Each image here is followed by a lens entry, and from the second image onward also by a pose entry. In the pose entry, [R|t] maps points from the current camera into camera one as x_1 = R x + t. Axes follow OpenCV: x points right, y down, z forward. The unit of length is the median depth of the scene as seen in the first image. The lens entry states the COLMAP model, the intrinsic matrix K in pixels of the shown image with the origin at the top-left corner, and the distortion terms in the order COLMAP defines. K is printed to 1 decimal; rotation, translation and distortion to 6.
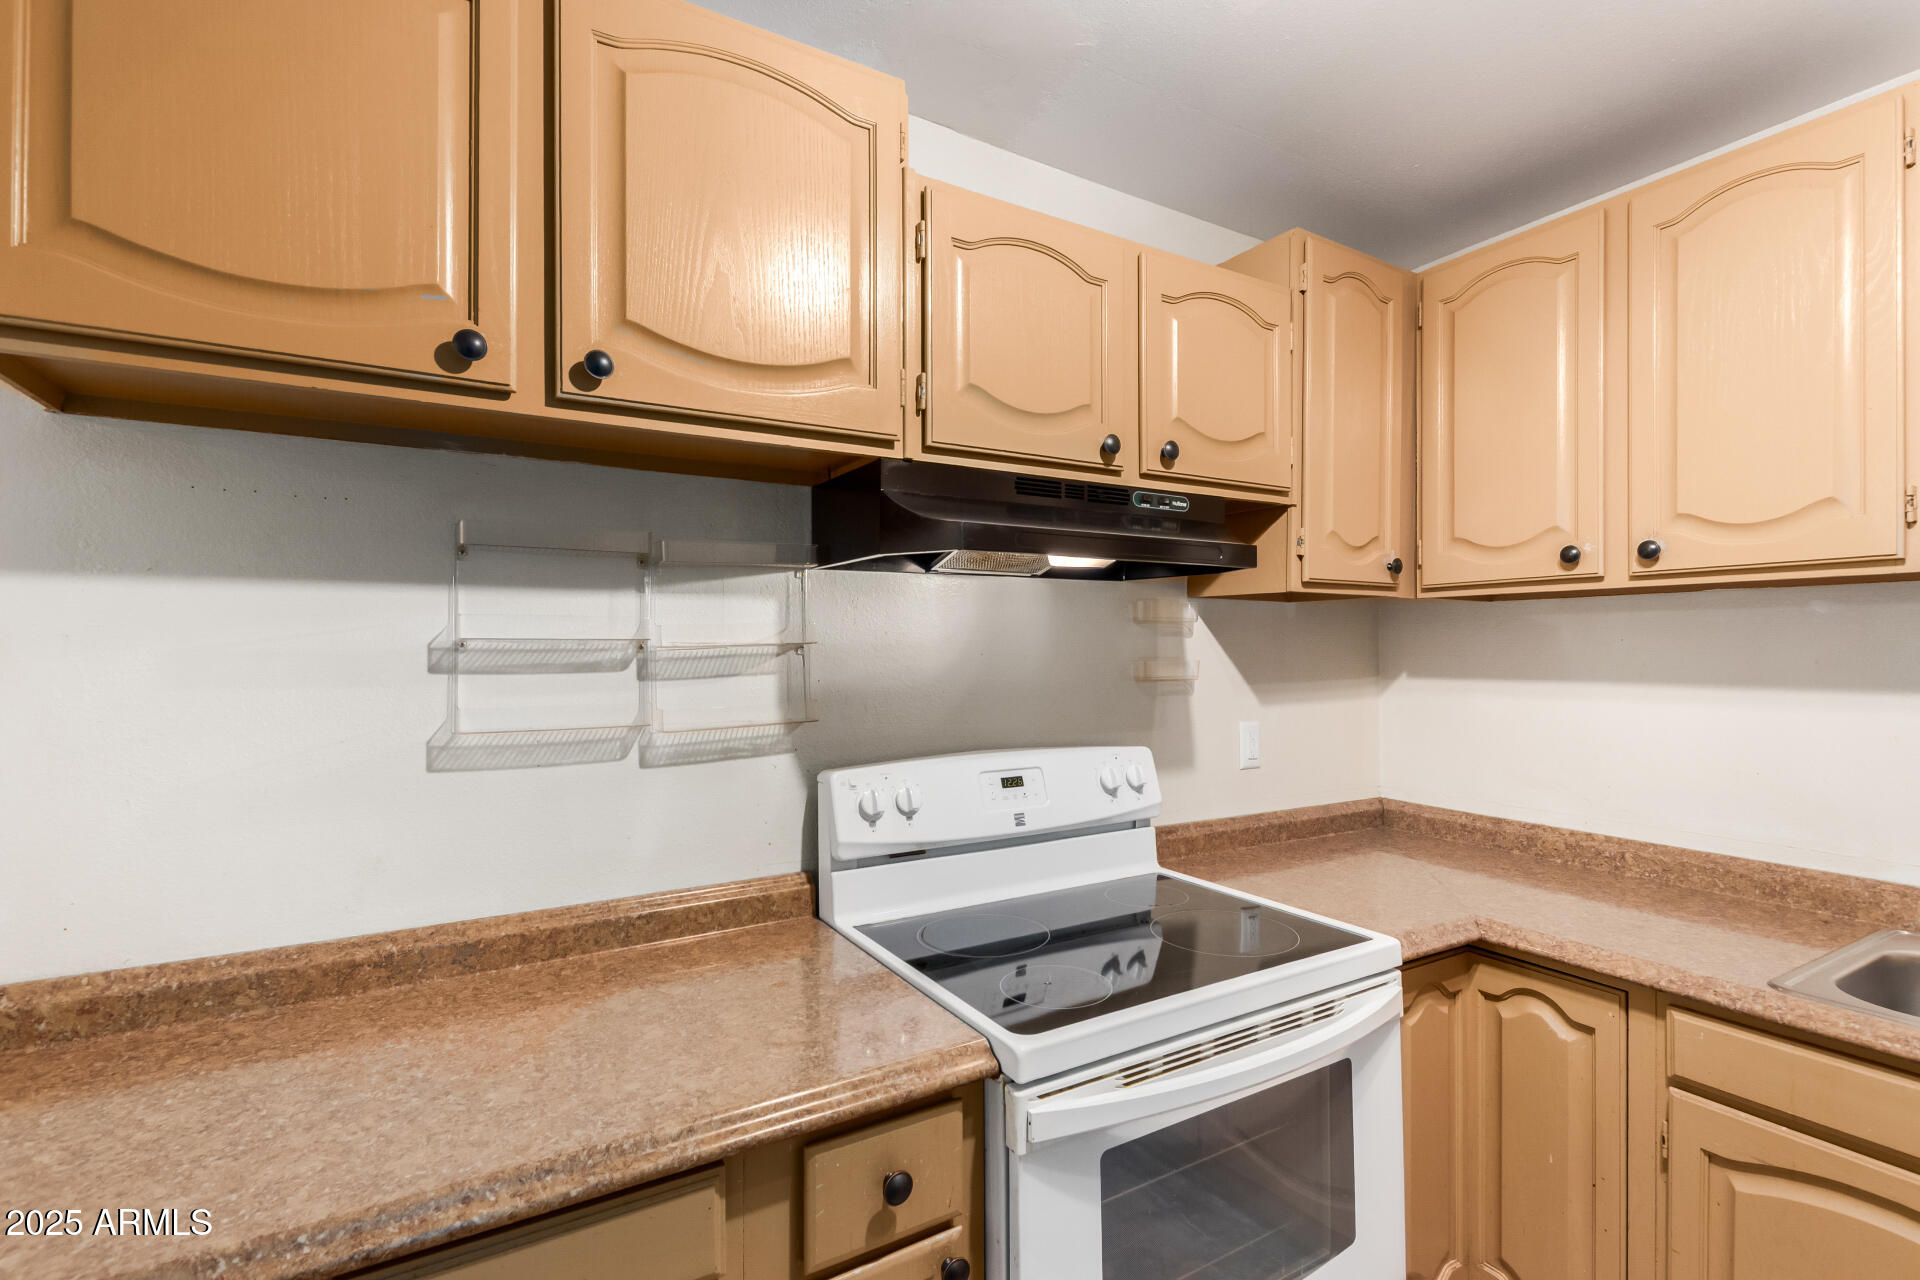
lens RADIAL K [[889.1, 0, 959.2], [0, 889.1, 644.1], [0, 0, 1]] dist [0.007139, -0.001792]
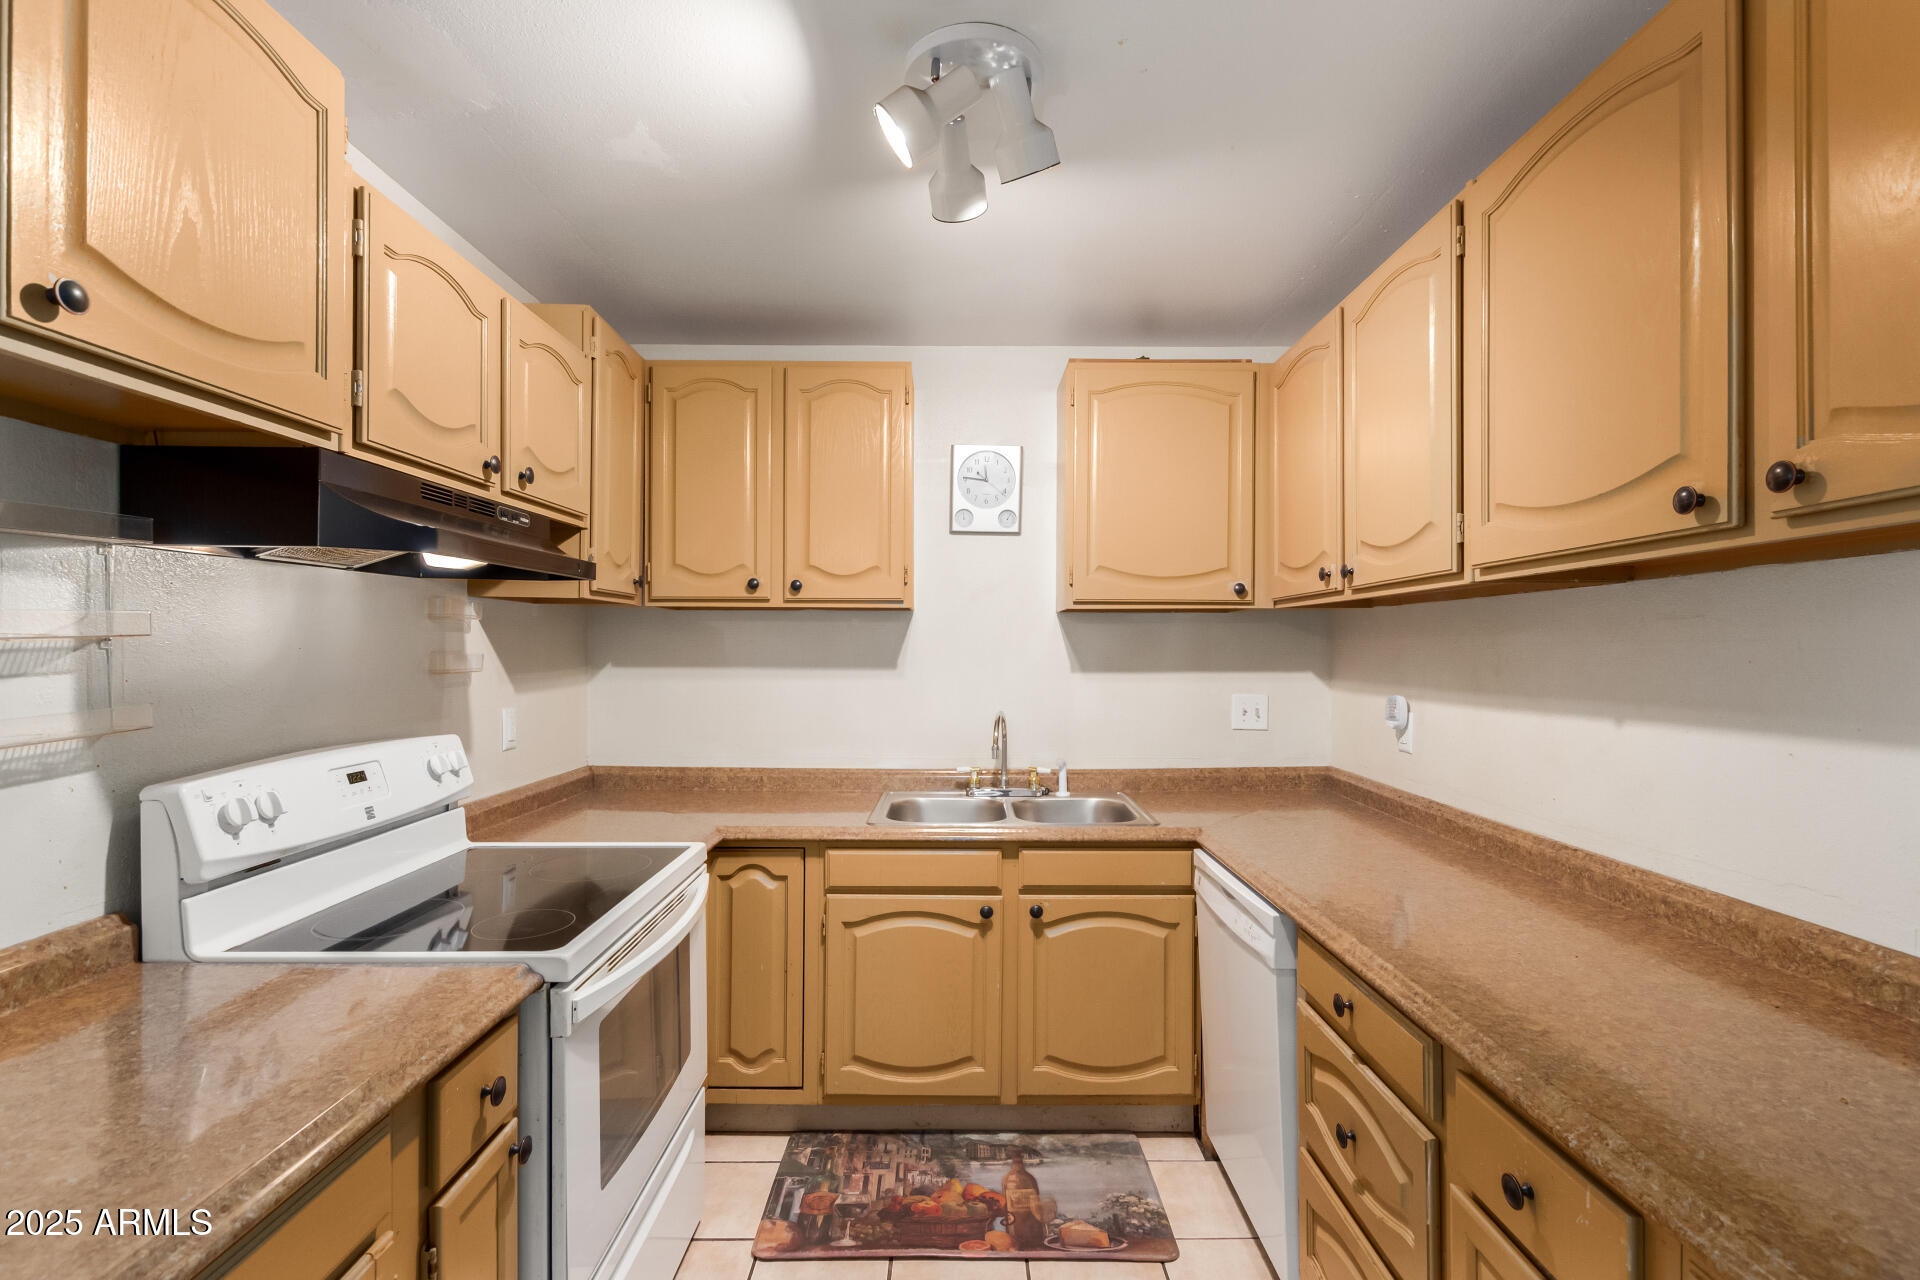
lens RADIAL K [[889.1, 0, 963.5], [0, 889.1, 642.6], [0, 0, 1]] dist [0.007139, -0.001792]
pose [[0.501201, 0.005896, 0.865311, -0.495783], [-0.009634, 0.999953, -0.001233, -0.000679], [-0.865277, -0.007718, 0.501235, -0.090082]]
